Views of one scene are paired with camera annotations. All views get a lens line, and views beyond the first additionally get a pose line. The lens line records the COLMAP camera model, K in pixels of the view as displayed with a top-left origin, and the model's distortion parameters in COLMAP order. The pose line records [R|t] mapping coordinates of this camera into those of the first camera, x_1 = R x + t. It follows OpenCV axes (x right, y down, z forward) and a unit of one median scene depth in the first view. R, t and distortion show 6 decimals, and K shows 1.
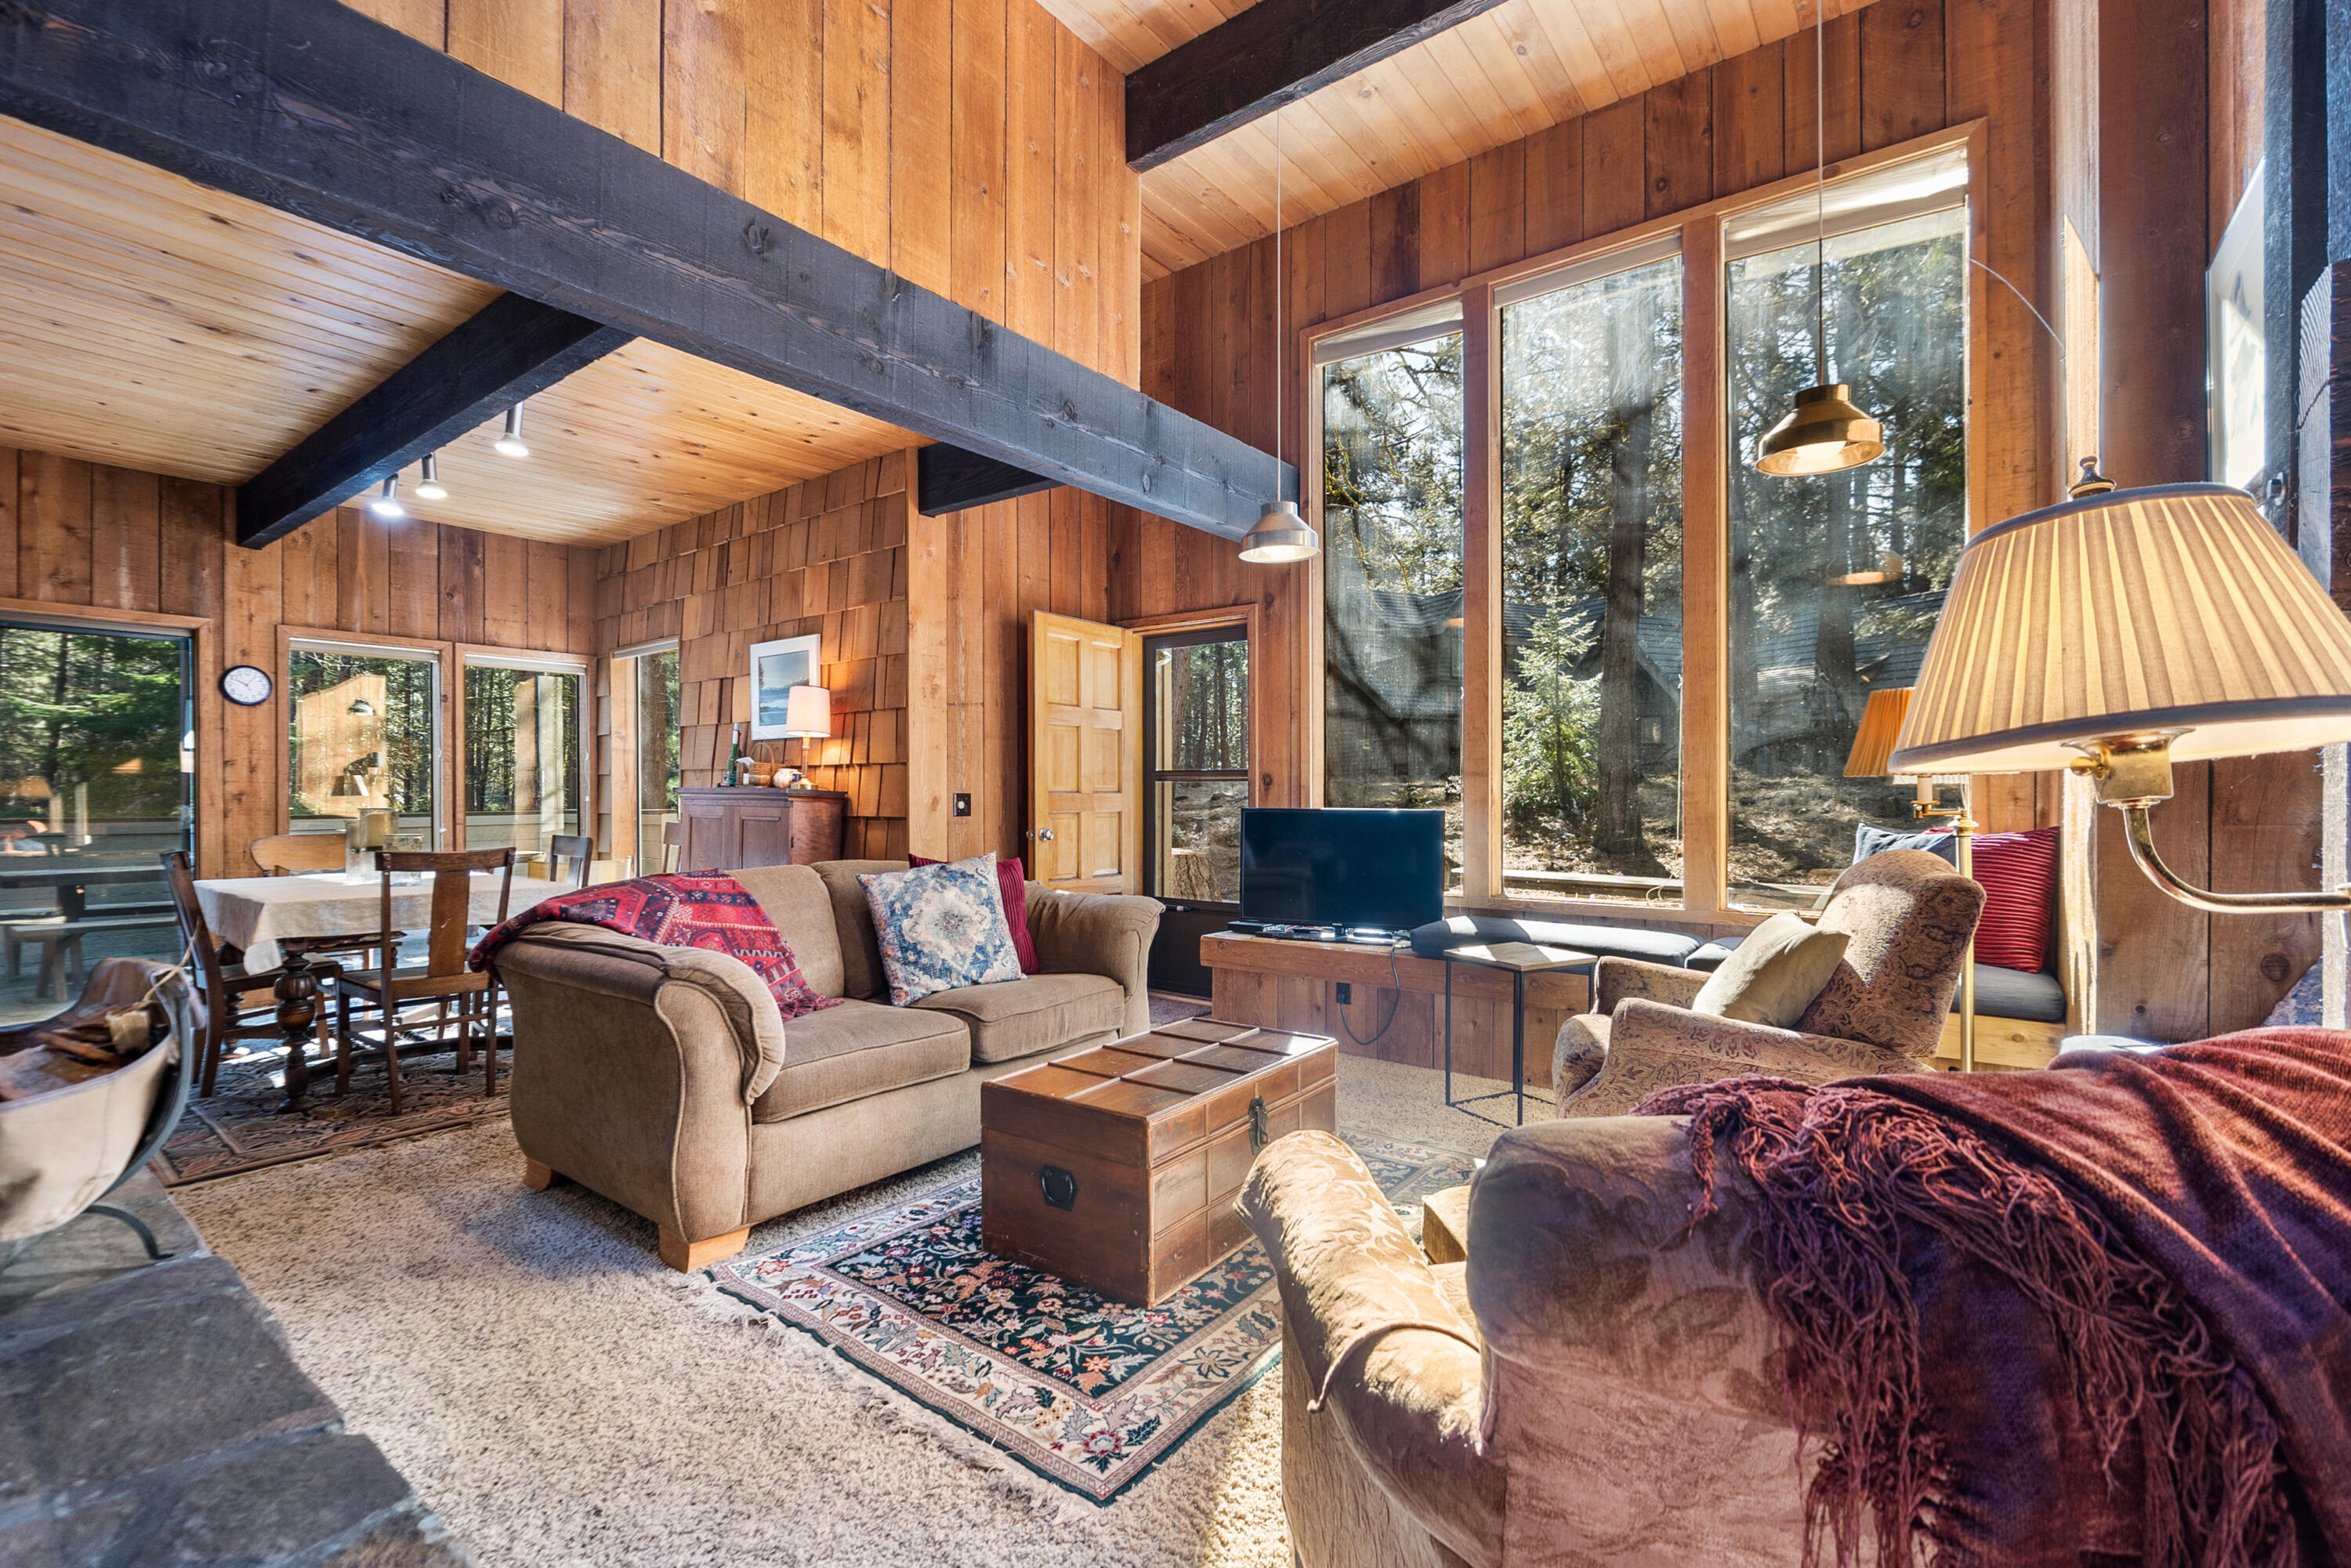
lens RADIAL K [[1022.0, 0, 1165.3], [0, 1022.0, 798.1], [0, 0, 1]] dist [-0.007119, -0.001090]
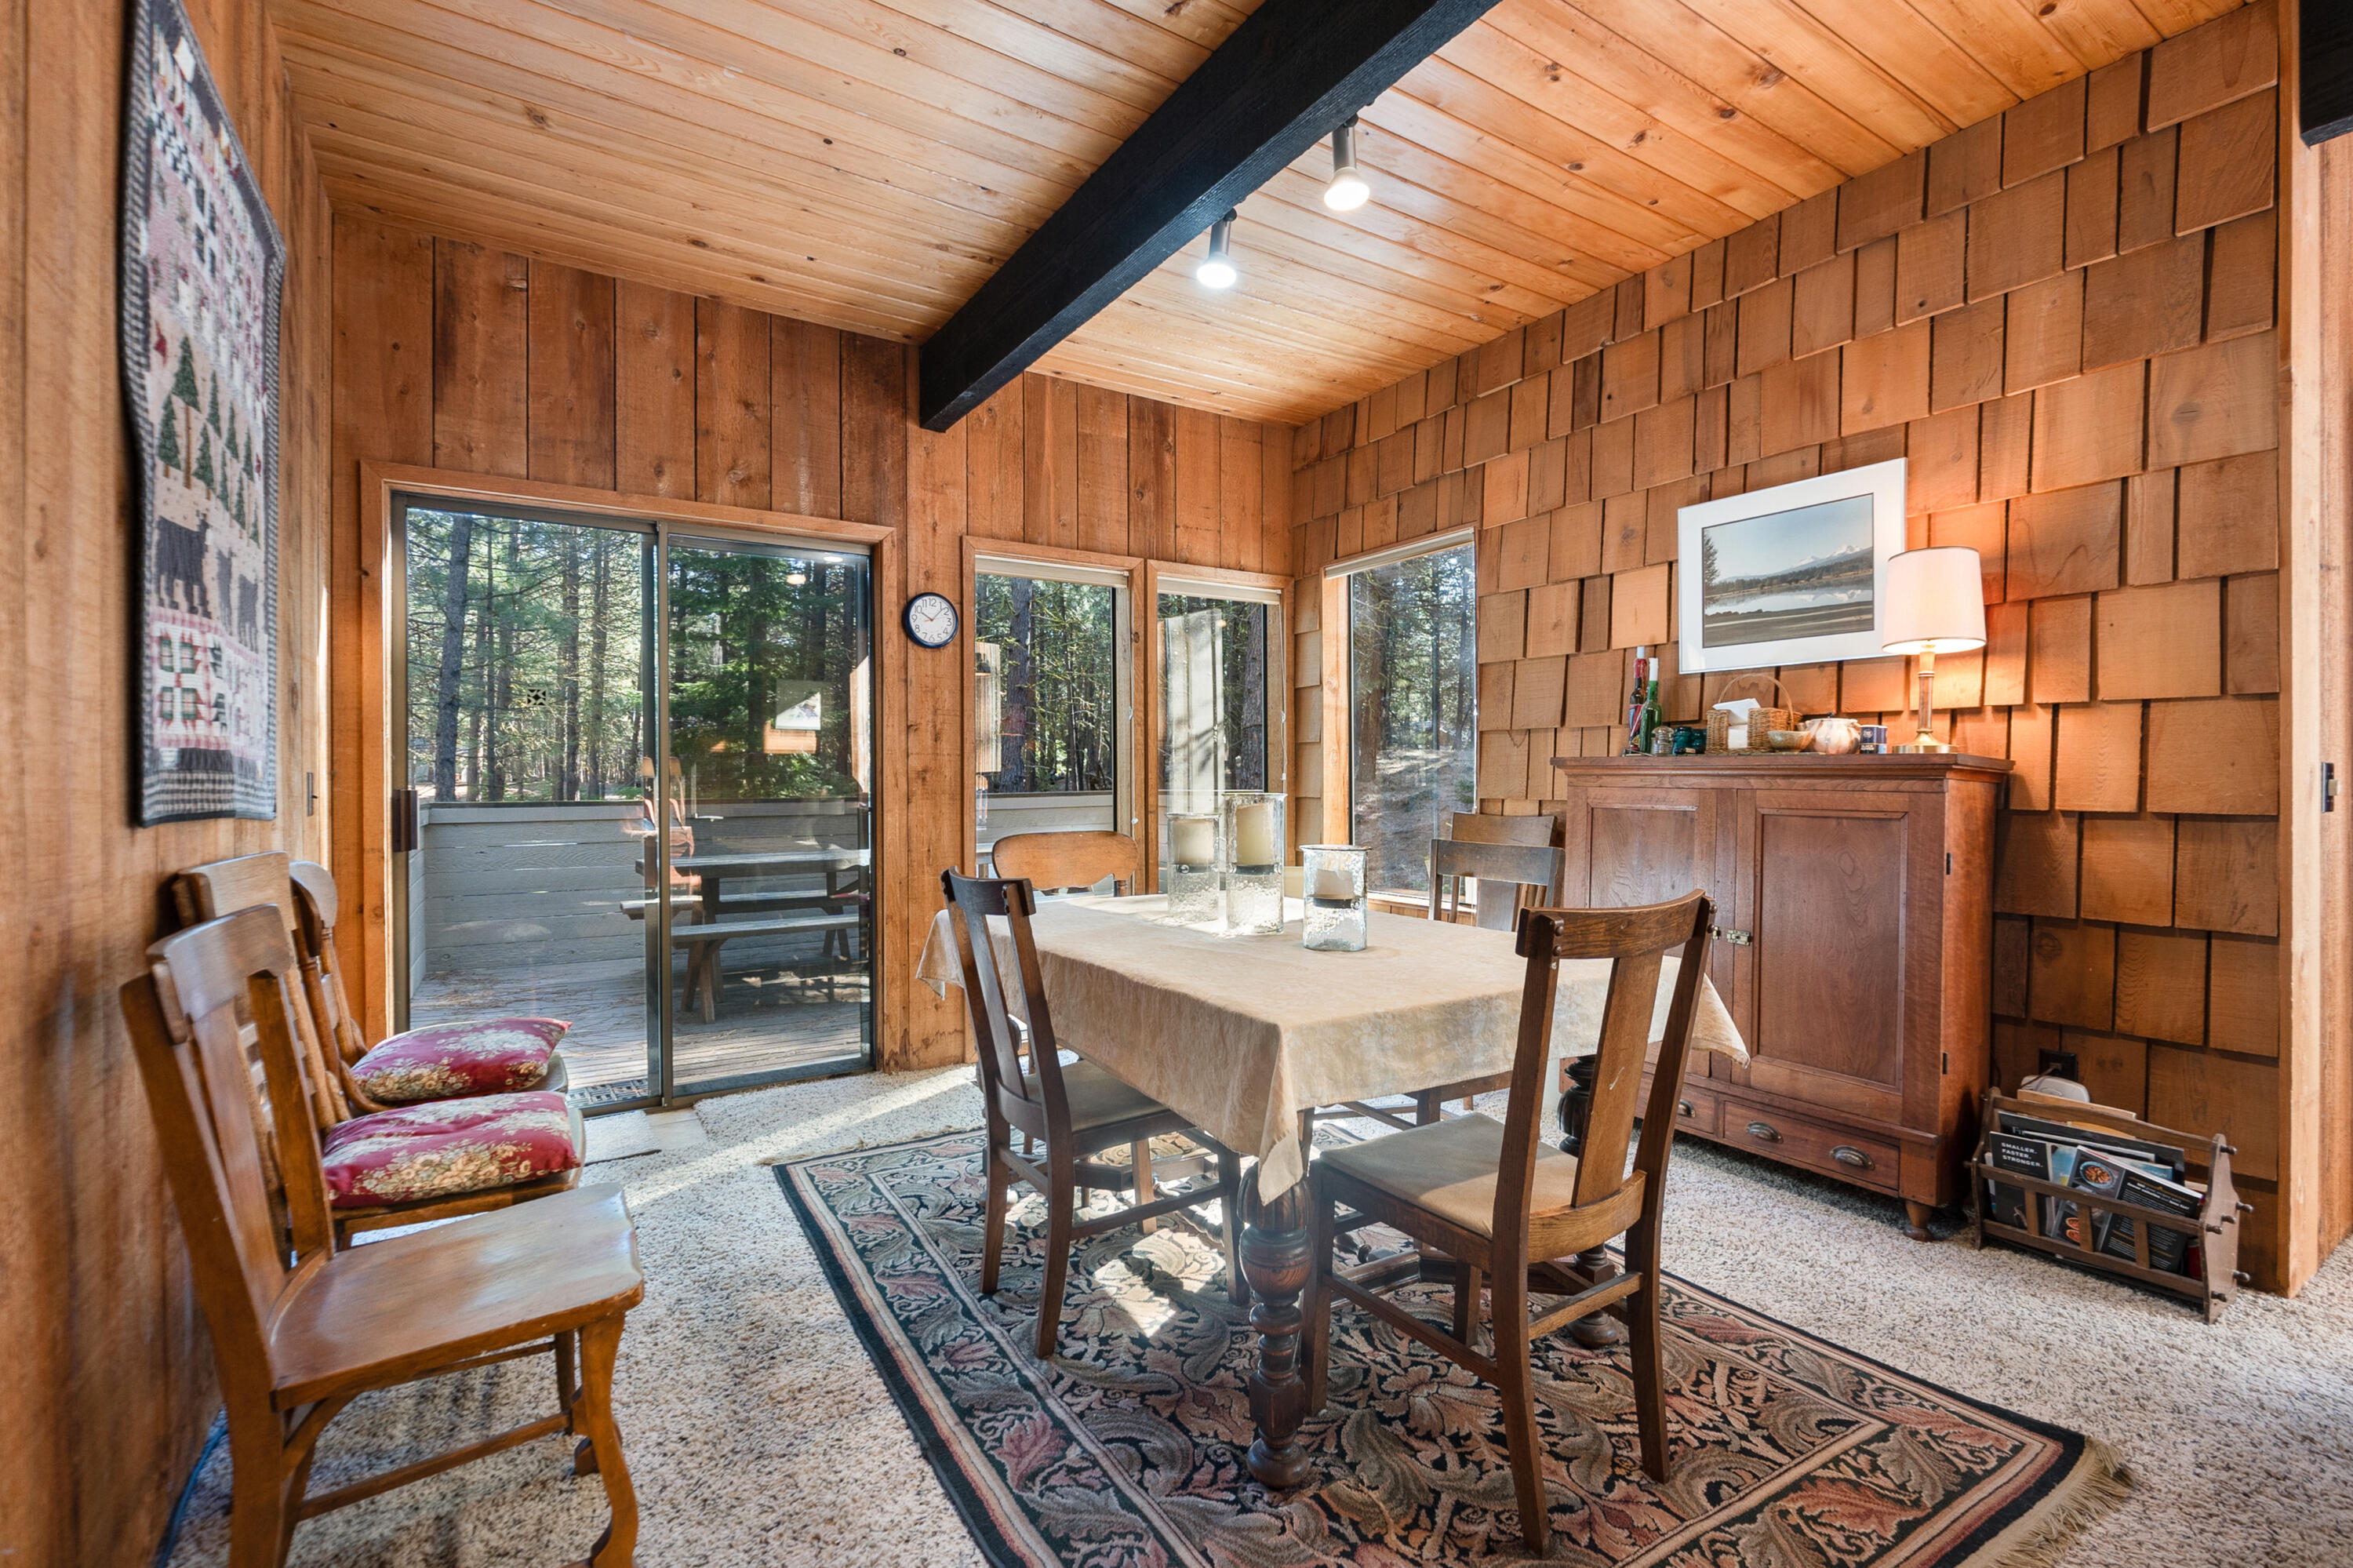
lens RADIAL K [[1023.0, 0, 1180.7], [0, 1023.0, 783.6], [0, 0, 1]] dist [-0.007119, -0.001090]
pose [[0.943274, 0.000424, -0.332014, -0.498776], [0.002252, 0.999968, 0.007676, 0.000270], [0.332006, -0.007988, 0.943243, 0.373528]]
